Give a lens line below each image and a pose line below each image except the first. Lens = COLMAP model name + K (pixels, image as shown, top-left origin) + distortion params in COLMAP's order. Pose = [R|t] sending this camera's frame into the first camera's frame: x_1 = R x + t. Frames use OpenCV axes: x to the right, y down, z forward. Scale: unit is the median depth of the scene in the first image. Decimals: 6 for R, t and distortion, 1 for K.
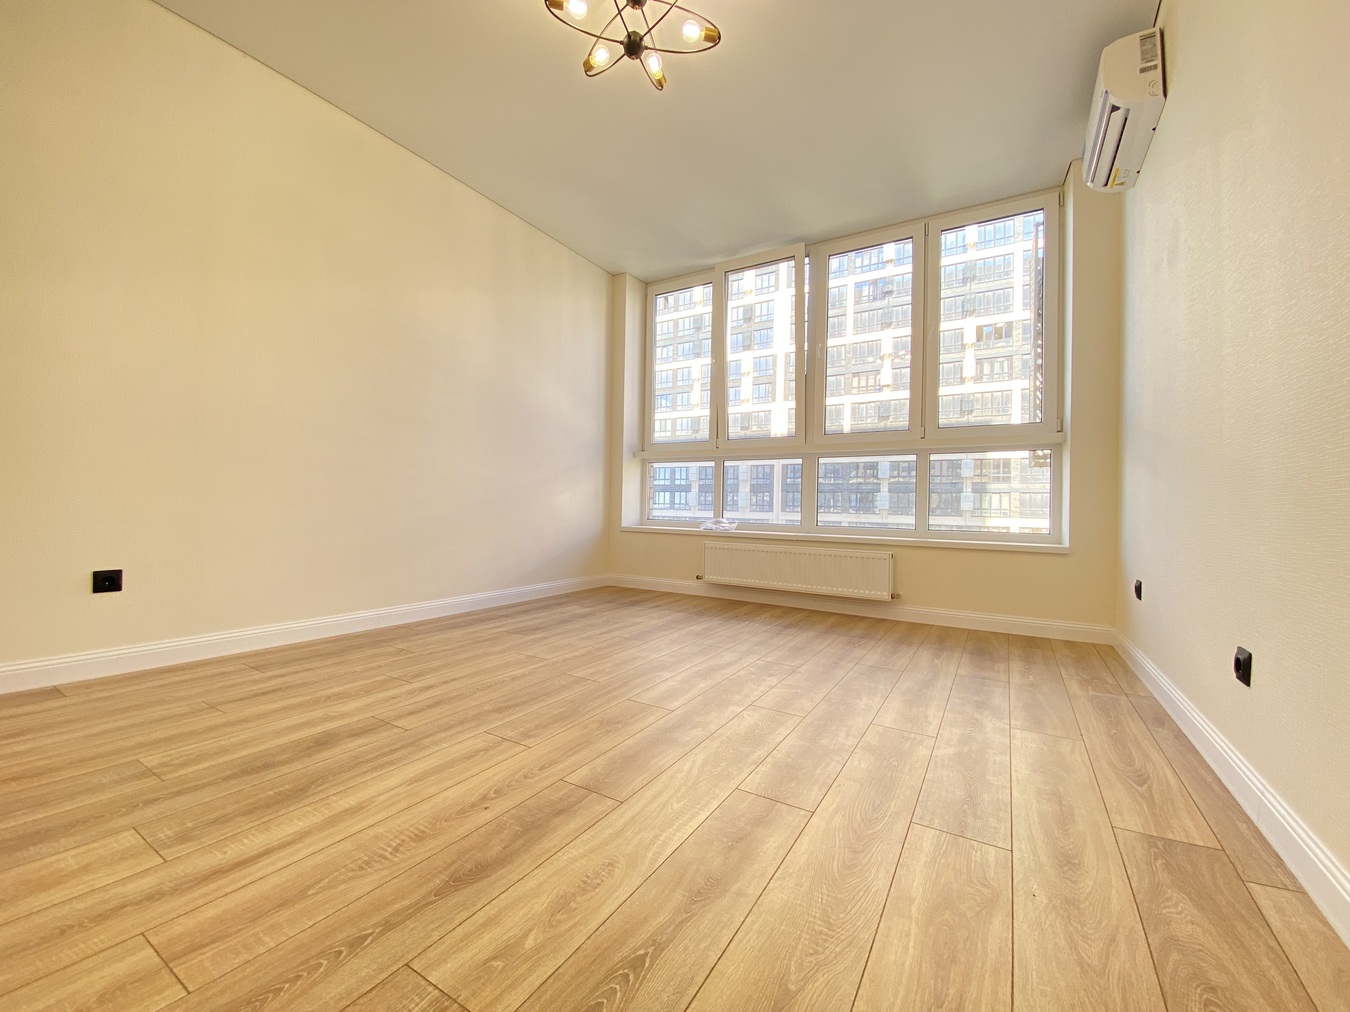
lens RADIAL K [[547.0, 0, 674.1], [0, 547.0, 503.7], [0, 0, 1]] dist [0.005403, -0.010186]
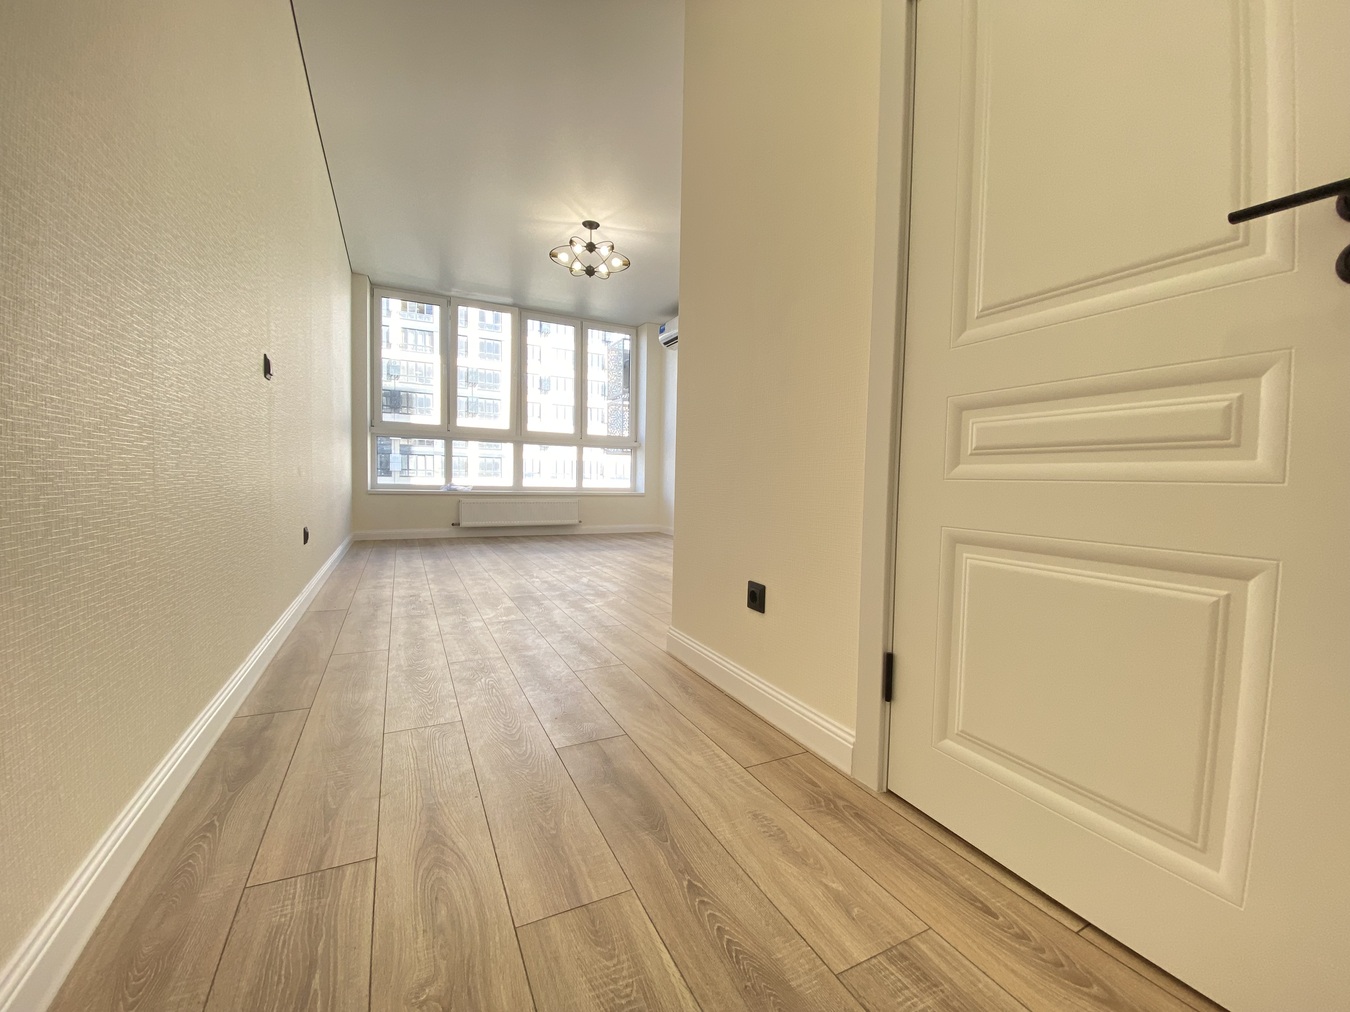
lens RADIAL K [[547.0, 0, 685.7], [0, 547.0, 510.0], [0, 0, 1]] dist [0.005403, -0.010186]
pose [[0.514815, -0.060331, 0.855176, -1.348373], [-0.012051, 0.996913, 0.077585, -0.031028], [-0.857217, -0.050248, 0.512498, -0.398726]]
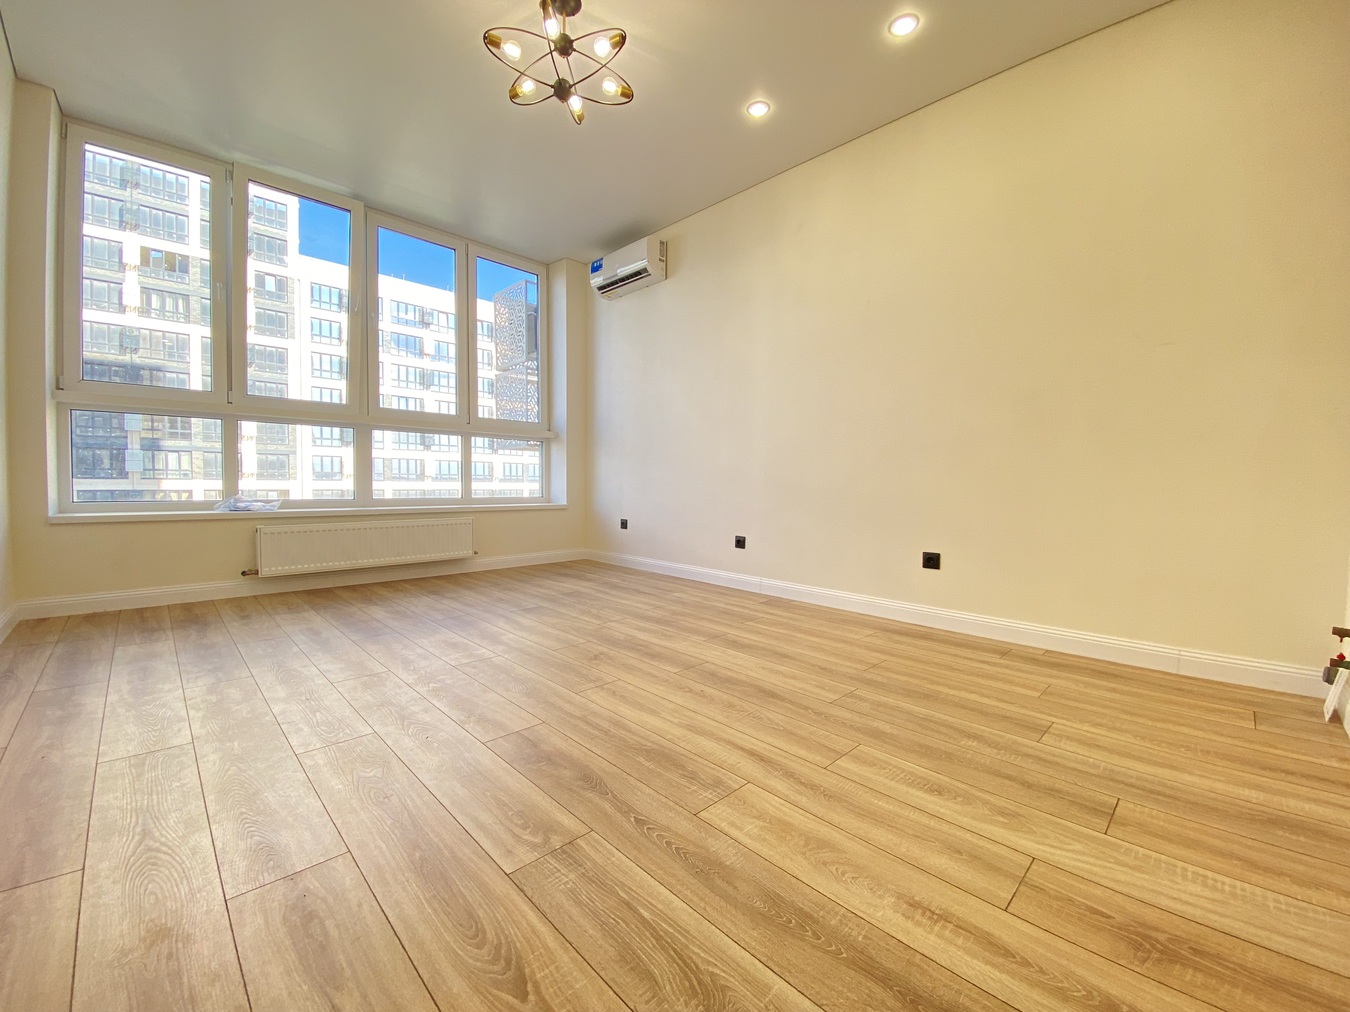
lens RADIAL K [[547.0, 0, 670.5], [0, 547.0, 502.2], [0, 0, 1]] dist [0.005403, -0.010186]
pose [[0.249131, -0.058163, 0.966722, -0.862035], [-0.011014, 0.997960, 0.062881, -0.032799], [-0.968407, -0.026313, 0.247982, 0.340501]]
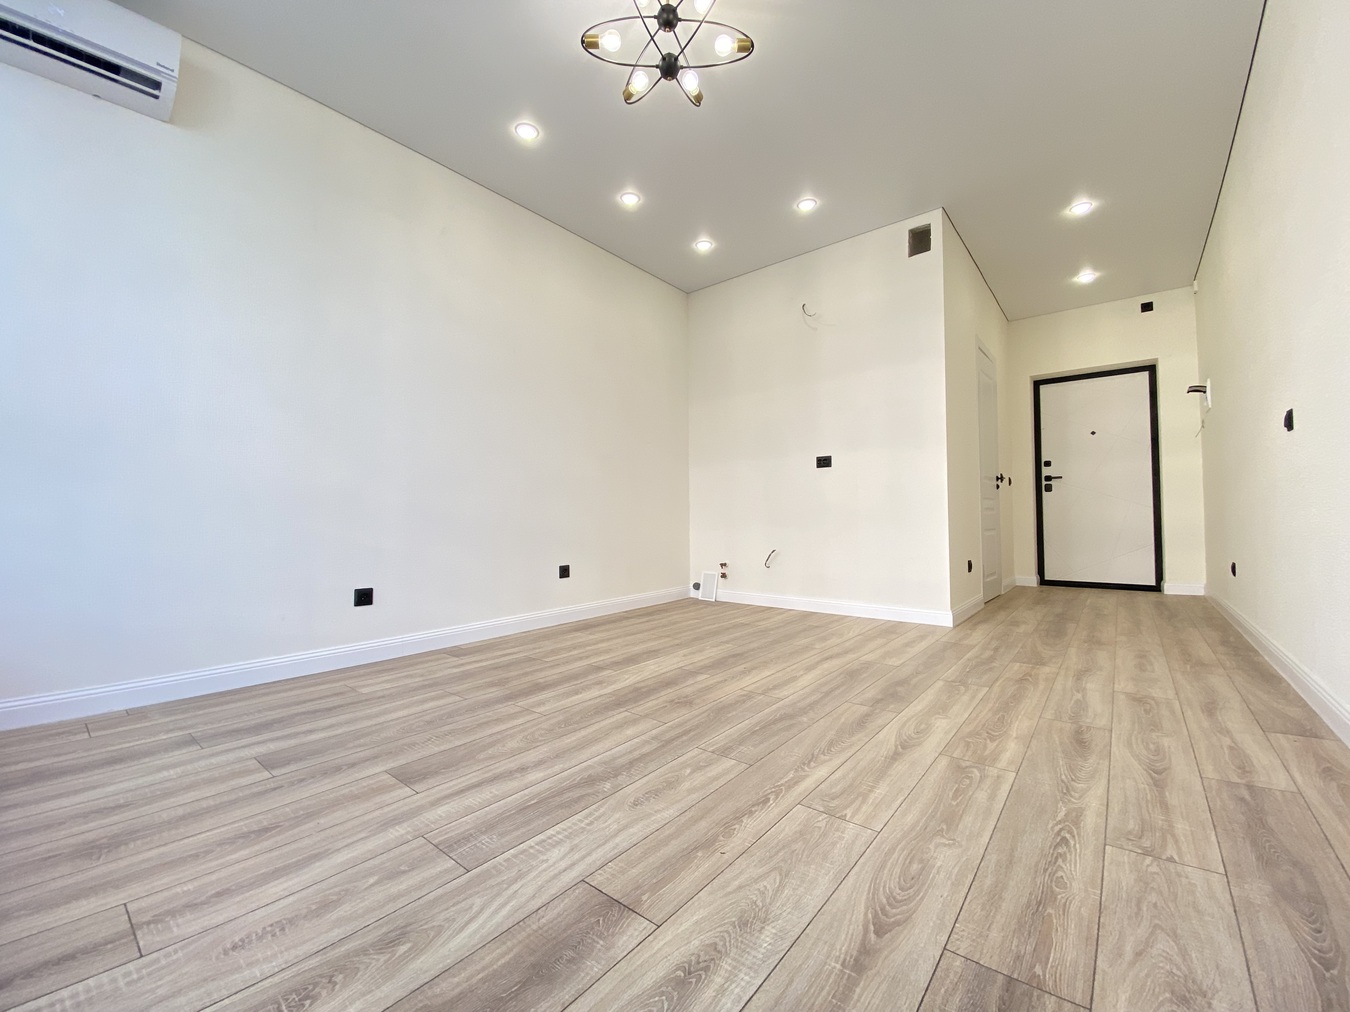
lens RADIAL K [[547.0, 0, 675.9], [0, 547.0, 498.2], [0, 0, 1]] dist [0.005403, -0.010186]
pose [[-0.991379, -0.010227, 0.130626, -0.164754], [-0.014430, 0.999407, -0.031275, -0.001323], [-0.130228, -0.032891, -0.990938, 1.441088]]
